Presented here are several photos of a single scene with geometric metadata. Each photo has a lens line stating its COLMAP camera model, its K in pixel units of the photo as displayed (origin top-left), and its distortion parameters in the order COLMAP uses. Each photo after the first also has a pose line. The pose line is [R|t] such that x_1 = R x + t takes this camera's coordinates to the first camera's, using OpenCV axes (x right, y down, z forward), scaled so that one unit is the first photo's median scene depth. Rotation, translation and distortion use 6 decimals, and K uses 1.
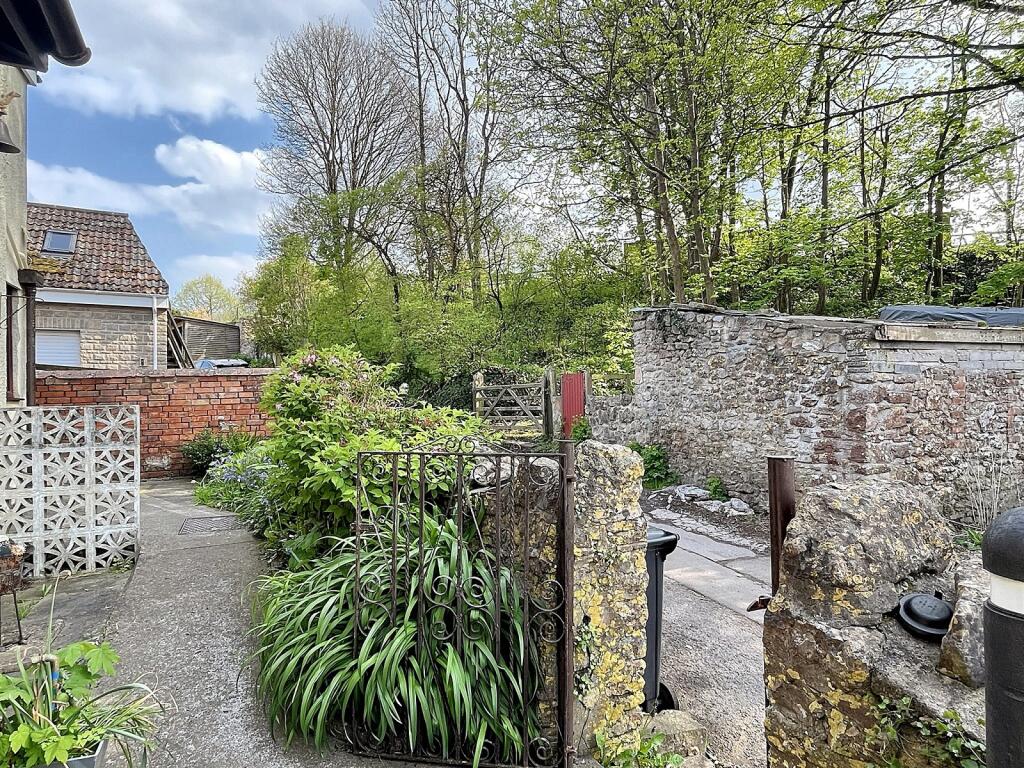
lens RADIAL K [[587.7, 0, 516.9], [0, 587.7, 383.0], [0, 0, 1]] dist [-0.000557, -0.001366]
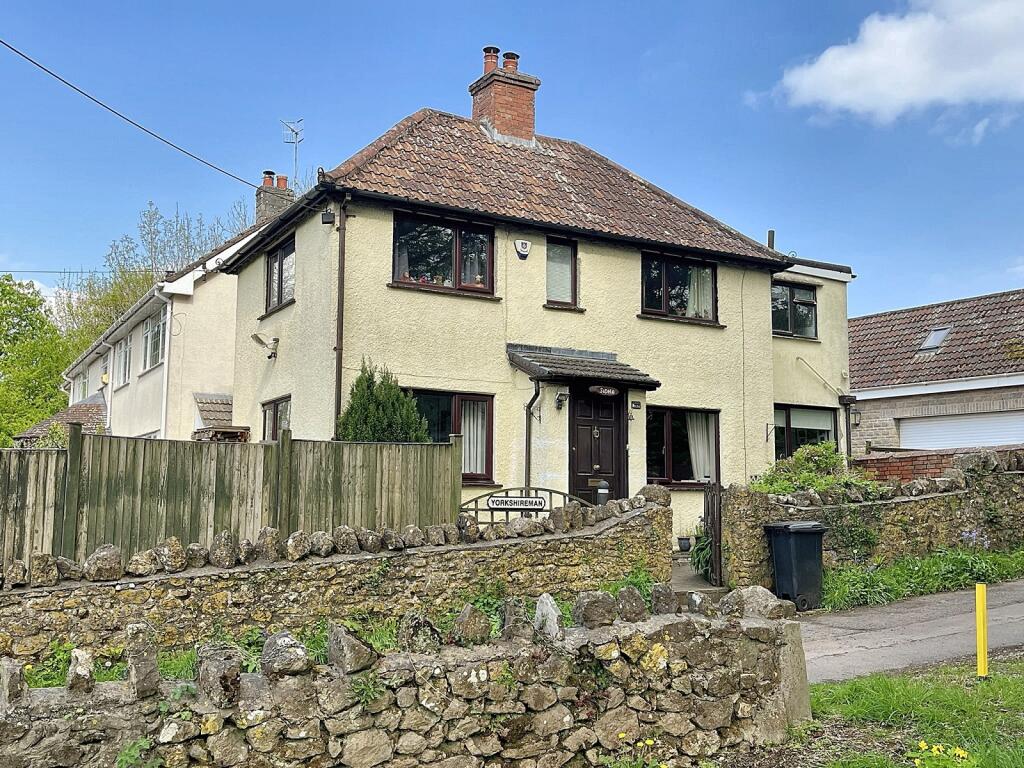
lens RADIAL K [[993.2, 0, 512.0], [0, 993.2, 384.0], [0, 0, 1]] dist [0.116309, -0.319583]
pose [[0.072421, -0.097285, -0.992618, 1.820684], [0.033647, 0.994903, -0.095054, 0.016286], [0.996806, -0.026515, 0.075325, -0.164229]]
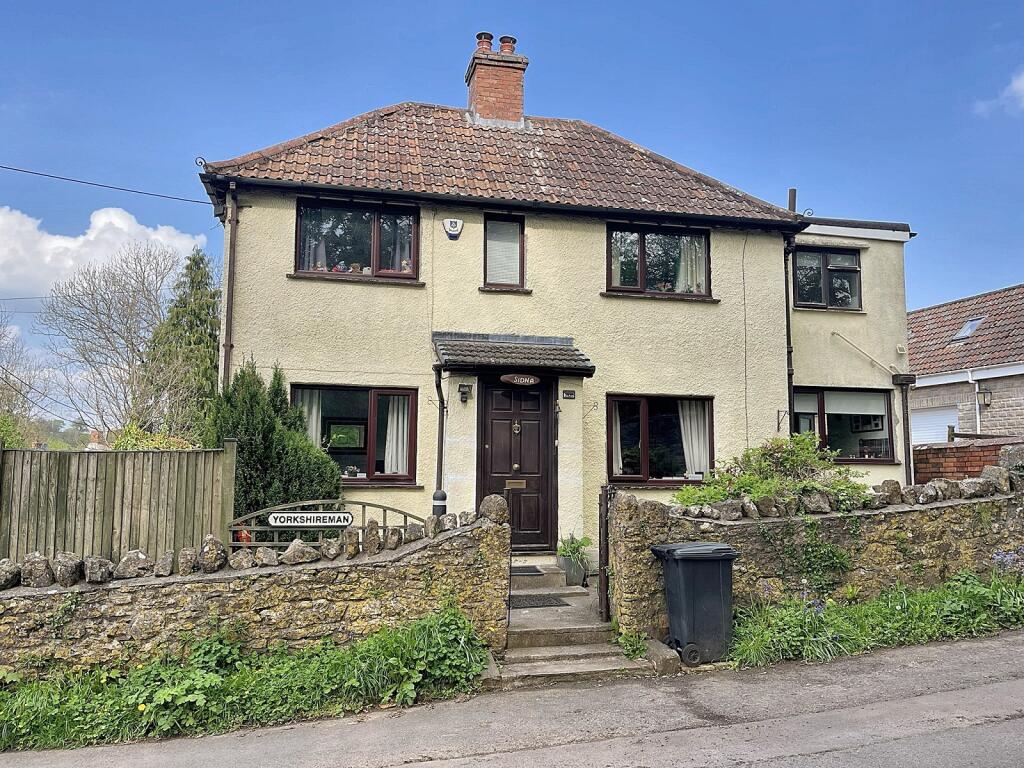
lens RADIAL K [[783.8, 0, 512.0], [0, 783.8, 384.0], [0, 0, 1]] dist [0.060553, -0.084754]
pose [[-0.236156, -0.088216, -0.967703, 1.186396], [0.038585, 0.994234, -0.100050, -0.009020], [0.970949, -0.060966, -0.231390, 0.471776]]
